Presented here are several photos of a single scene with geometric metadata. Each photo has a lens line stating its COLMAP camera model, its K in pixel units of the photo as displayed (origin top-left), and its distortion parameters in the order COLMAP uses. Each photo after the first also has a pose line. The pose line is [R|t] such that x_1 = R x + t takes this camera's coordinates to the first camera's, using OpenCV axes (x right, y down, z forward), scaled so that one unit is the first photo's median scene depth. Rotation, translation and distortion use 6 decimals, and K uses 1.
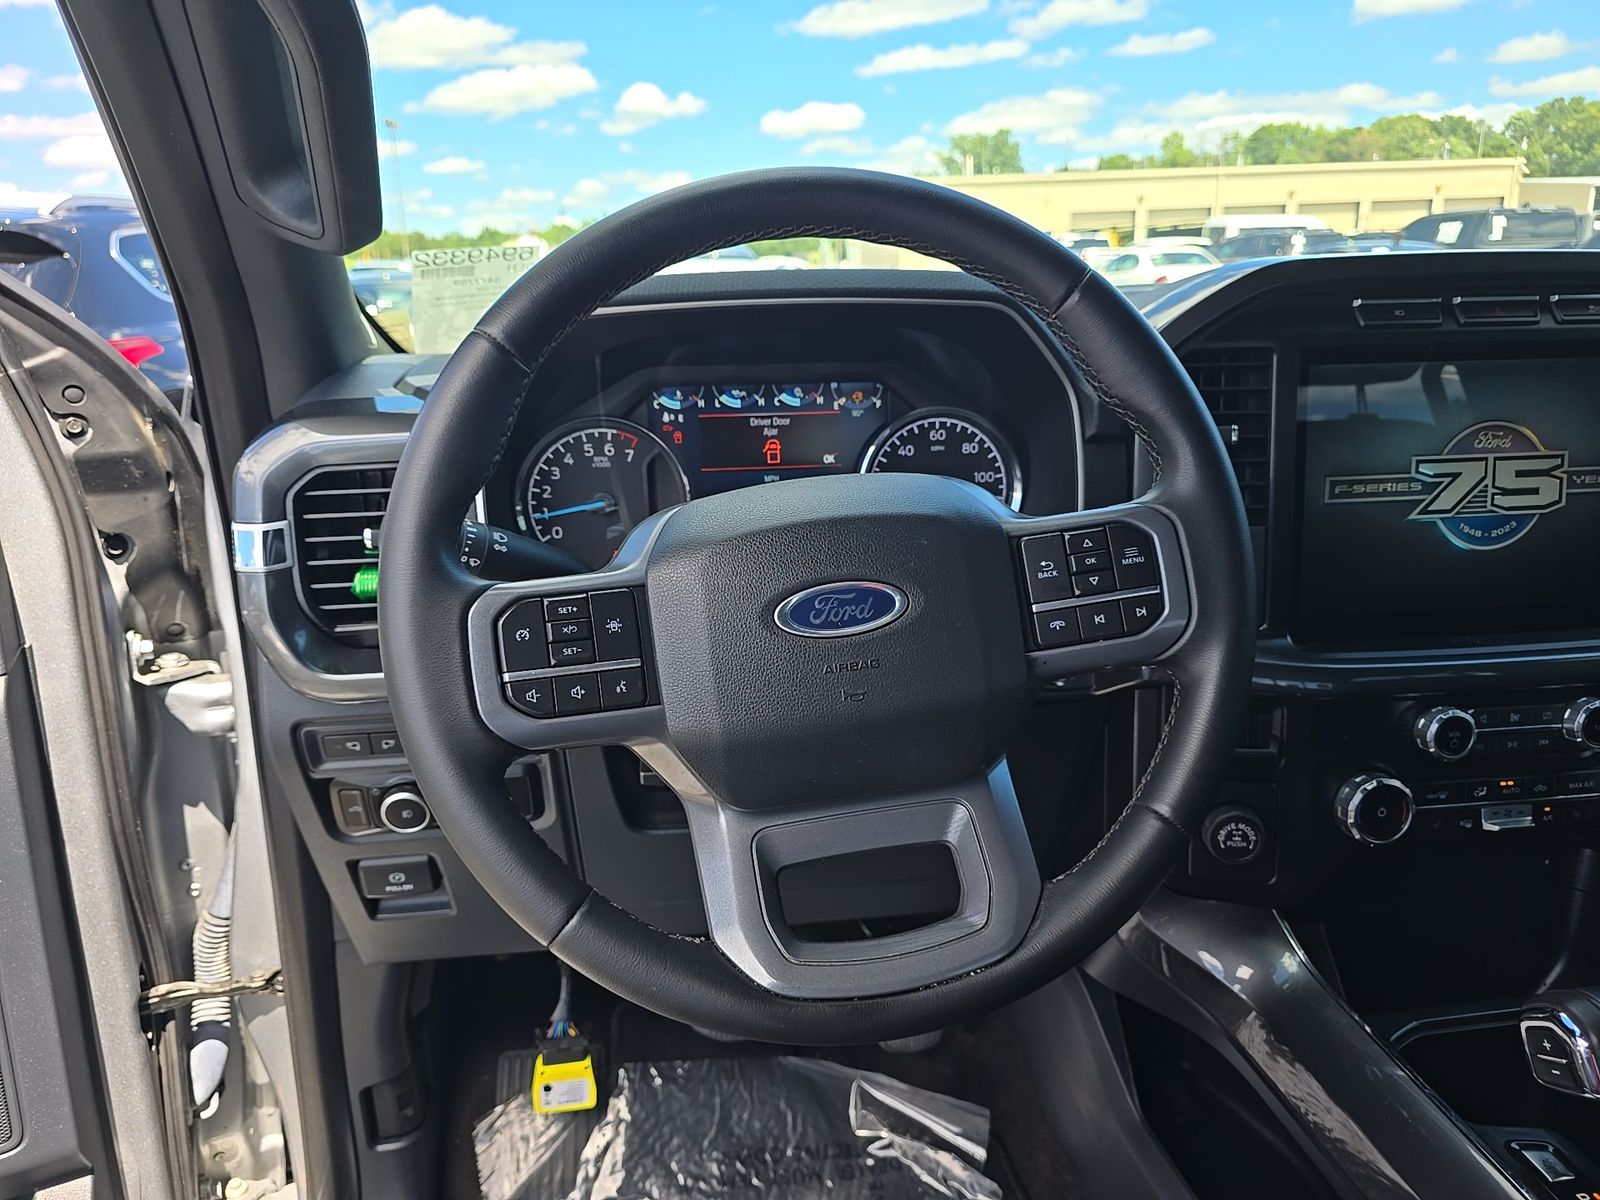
lens RADIAL K [[1080.8, 0, 794.4], [0, 1080.8, 603.9], [0, 0, 1]] dist [0.039425, -0.031886]
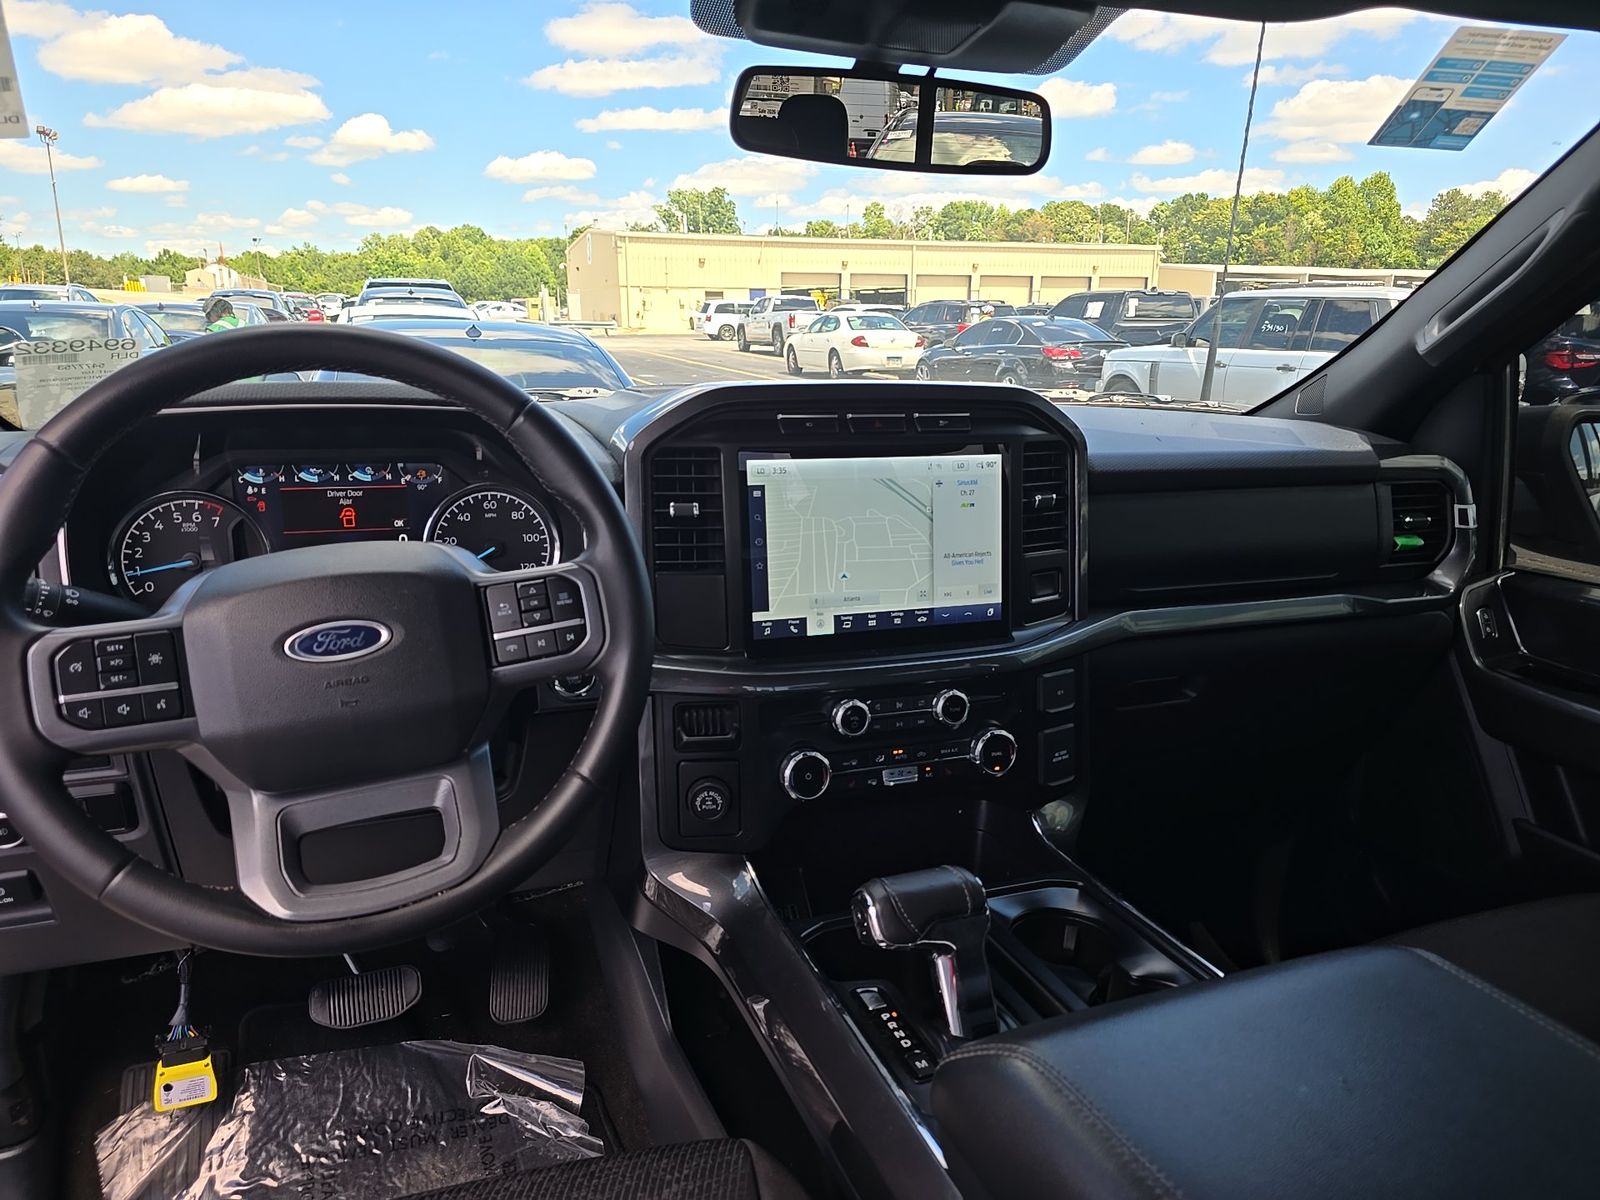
lens RADIAL K [[1080.8, 0, 802.0], [0, 1080.8, 606.3], [0, 0, 1]] dist [0.039425, -0.031886]
pose [[0.970488, -0.021890, 0.240153, 0.183307], [0.030543, 0.999009, -0.032369, 0.015386], [-0.239207, 0.038749, 0.970195, -0.321418]]
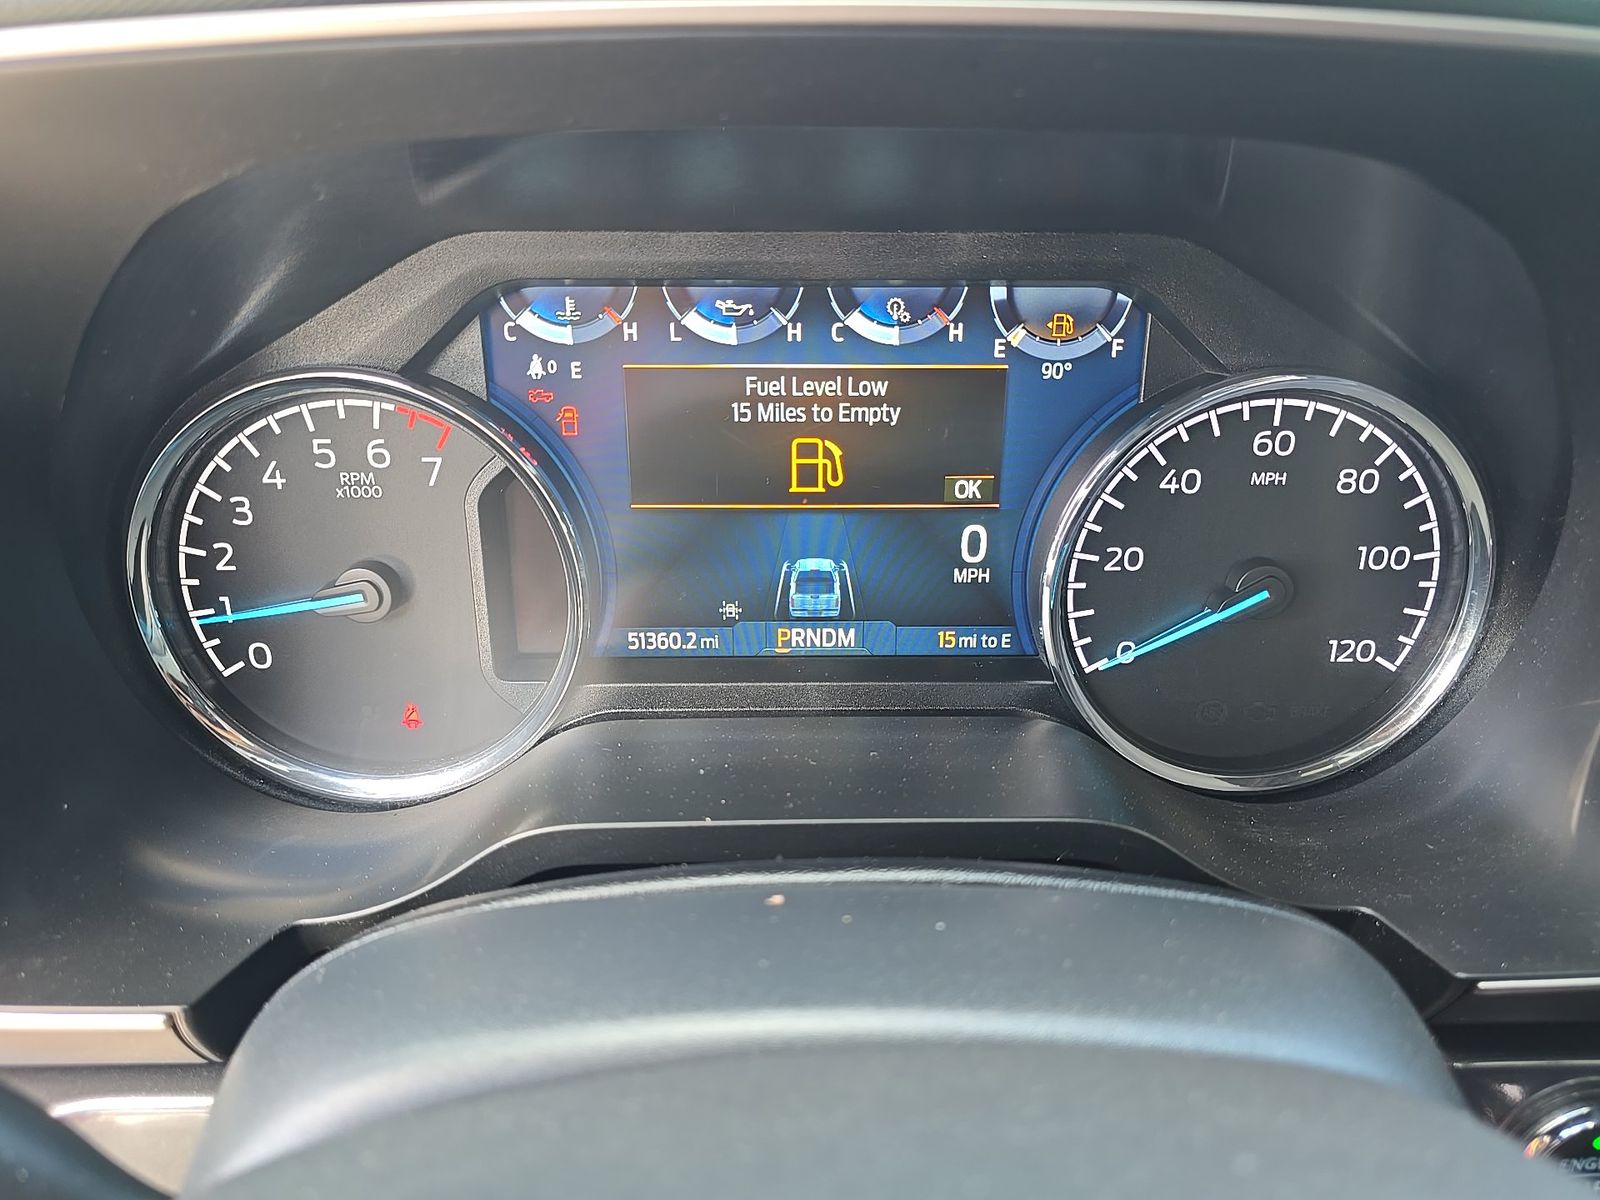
lens RADIAL K [[1080.8, 0, 808.4], [0, 1080.8, 609.8], [0, 0, 1]] dist [0.039425, -0.031886]
pose [[0.991863, 0.075814, -0.102273, 0.018927], [-0.053231, 0.976724, 0.207791, -0.172292], [0.115646, -0.200656, 0.972812, 0.625752]]
